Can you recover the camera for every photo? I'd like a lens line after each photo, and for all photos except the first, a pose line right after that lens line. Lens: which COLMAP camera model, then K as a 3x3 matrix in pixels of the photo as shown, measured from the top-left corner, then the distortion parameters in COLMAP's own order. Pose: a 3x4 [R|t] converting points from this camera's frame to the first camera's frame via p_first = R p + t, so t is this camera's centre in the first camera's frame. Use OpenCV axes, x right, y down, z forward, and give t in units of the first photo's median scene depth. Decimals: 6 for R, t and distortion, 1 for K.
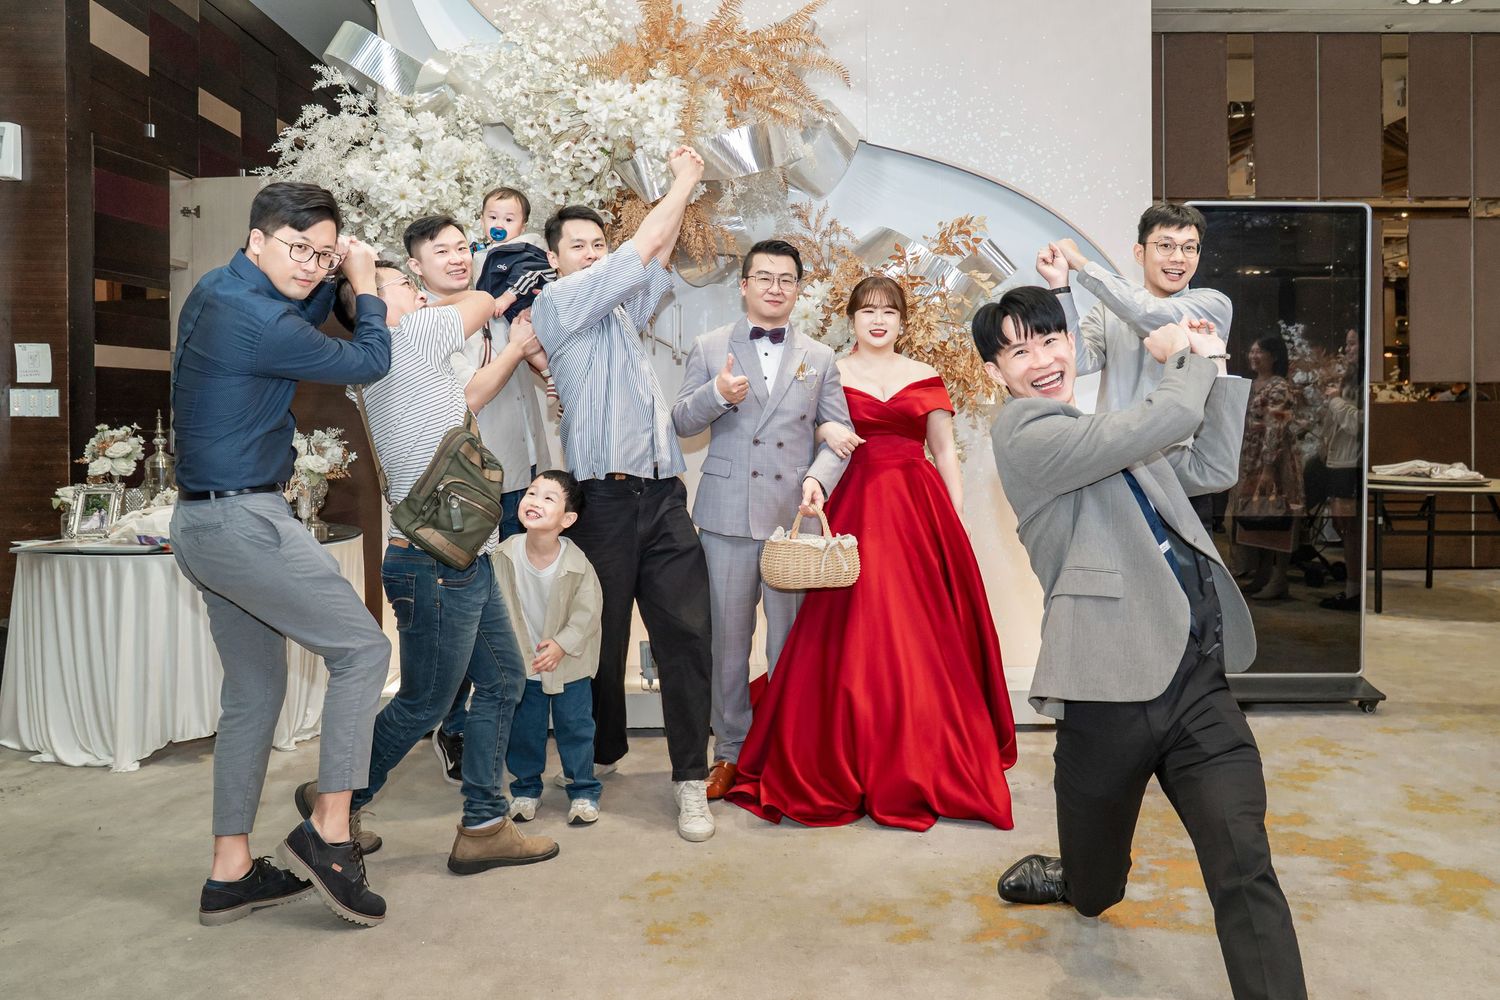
lens RADIAL K [[1157.1, 0, 762.3], [0, 1157.1, 448.3], [0, 0, 1]] dist [-0.026998, 0.002021]
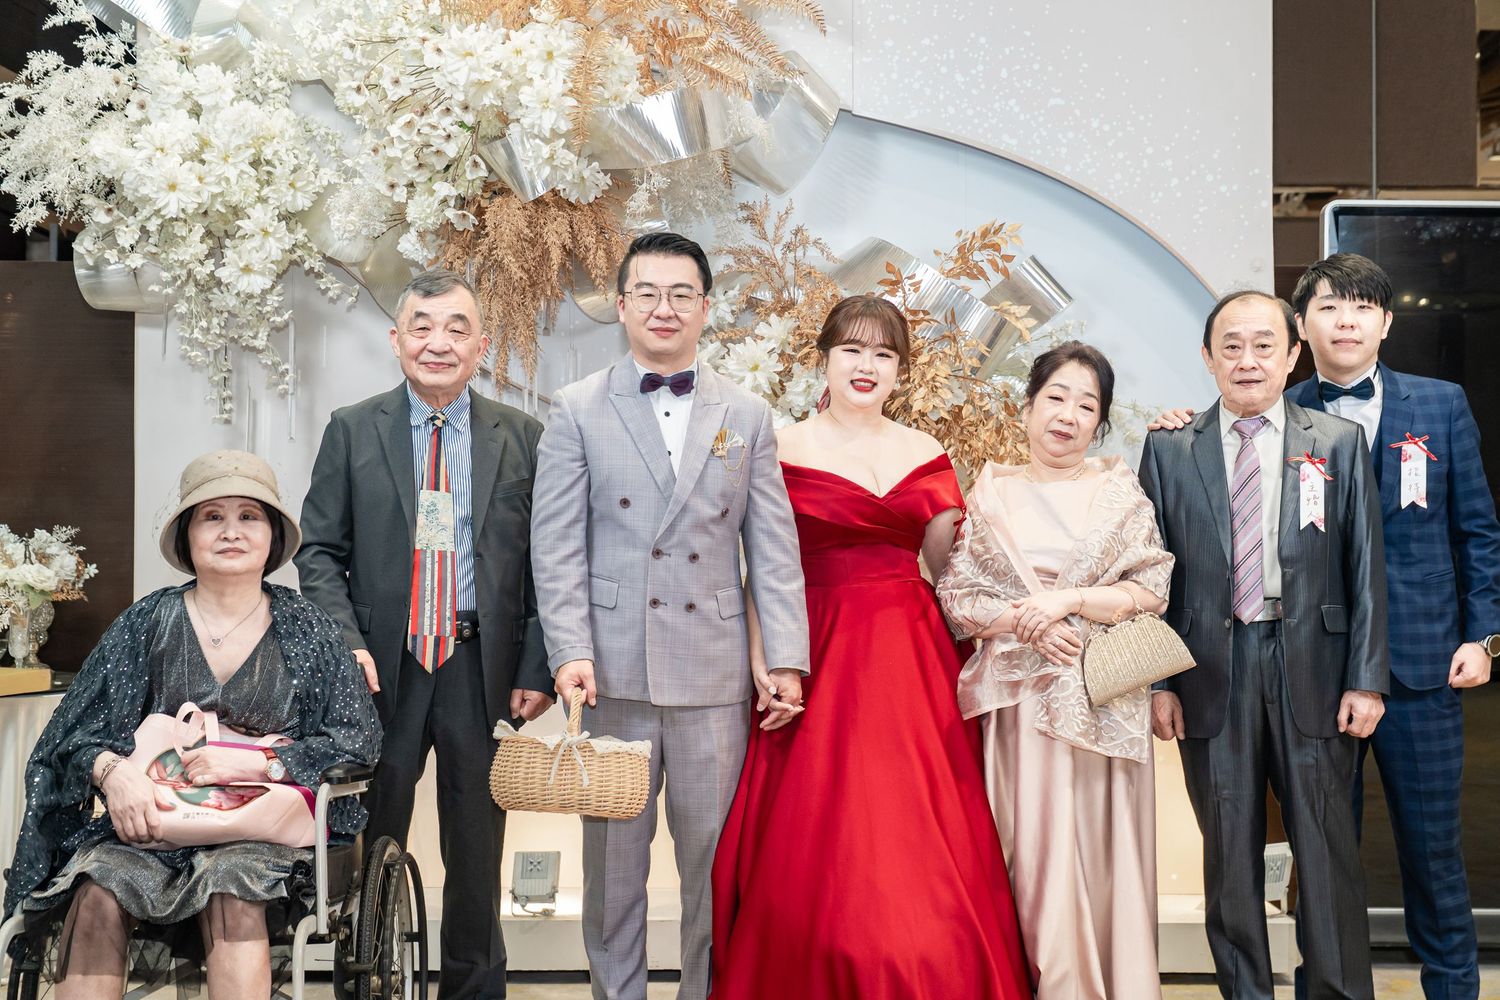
lens RADIAL K [[1942.7, 0, 747.8], [0, 1942.7, 541.8], [0, 0, 1]] dist [0.008291, 0.014448]
pose [[0.999859, 0.010187, -0.013312, 0.048668], [-0.010518, 0.999633, -0.024983, 0.018585], [0.013053, 0.025120, 0.999599, -0.149483]]
